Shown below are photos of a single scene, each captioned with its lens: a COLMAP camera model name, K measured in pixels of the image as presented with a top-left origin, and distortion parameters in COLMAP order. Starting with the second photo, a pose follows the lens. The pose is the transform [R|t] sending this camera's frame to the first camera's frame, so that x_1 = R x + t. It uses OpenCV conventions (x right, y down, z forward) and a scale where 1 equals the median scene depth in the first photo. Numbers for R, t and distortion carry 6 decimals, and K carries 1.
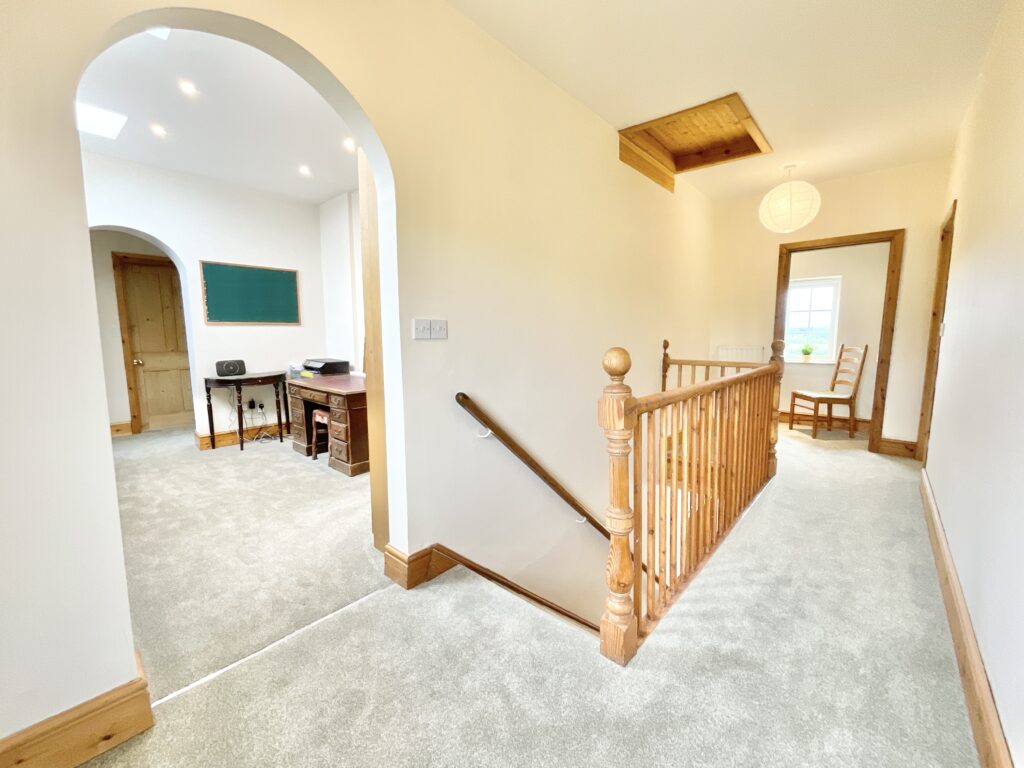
lens RADIAL K [[419.2, 0, 513.8], [0, 419.2, 385.9], [0, 0, 1]] dist [-0.000250, 0.002486]
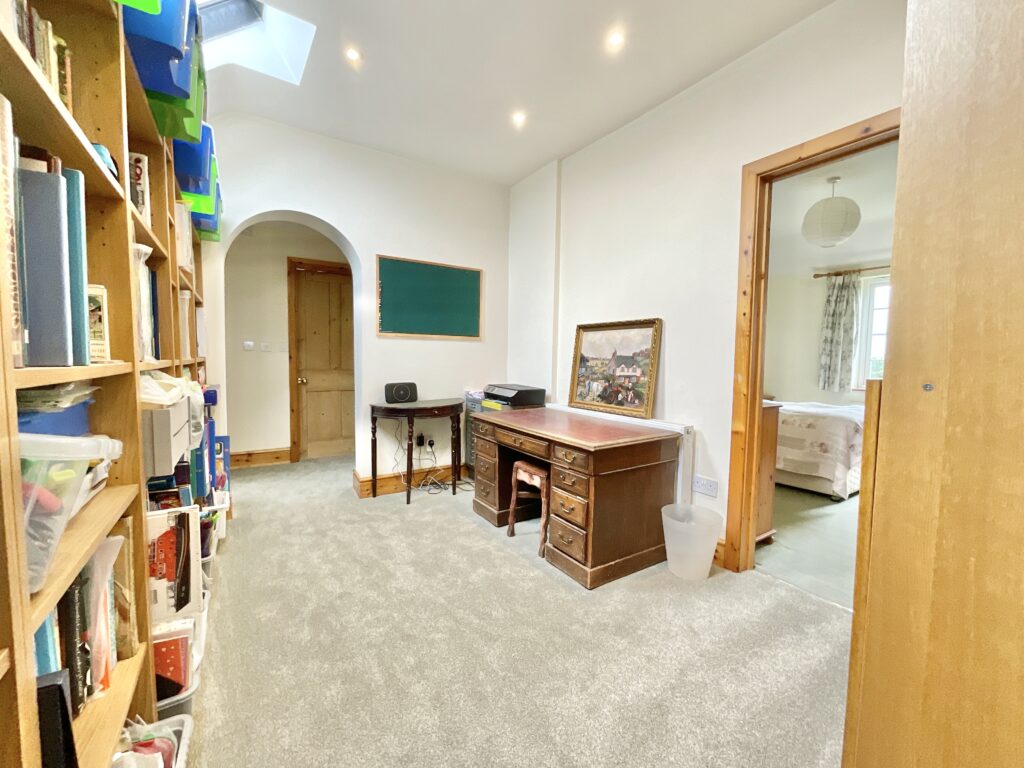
lens RADIAL K [[419.2, 0, 512.0], [0, 419.2, 383.8], [0, 0, 1]] dist [-0.000250, 0.002486]
pose [[0.964262, 0.032126, -0.262996, -0.287130], [-0.049005, 0.997120, -0.057873, -0.025254], [0.260380, 0.068693, 0.963060, 0.321709]]
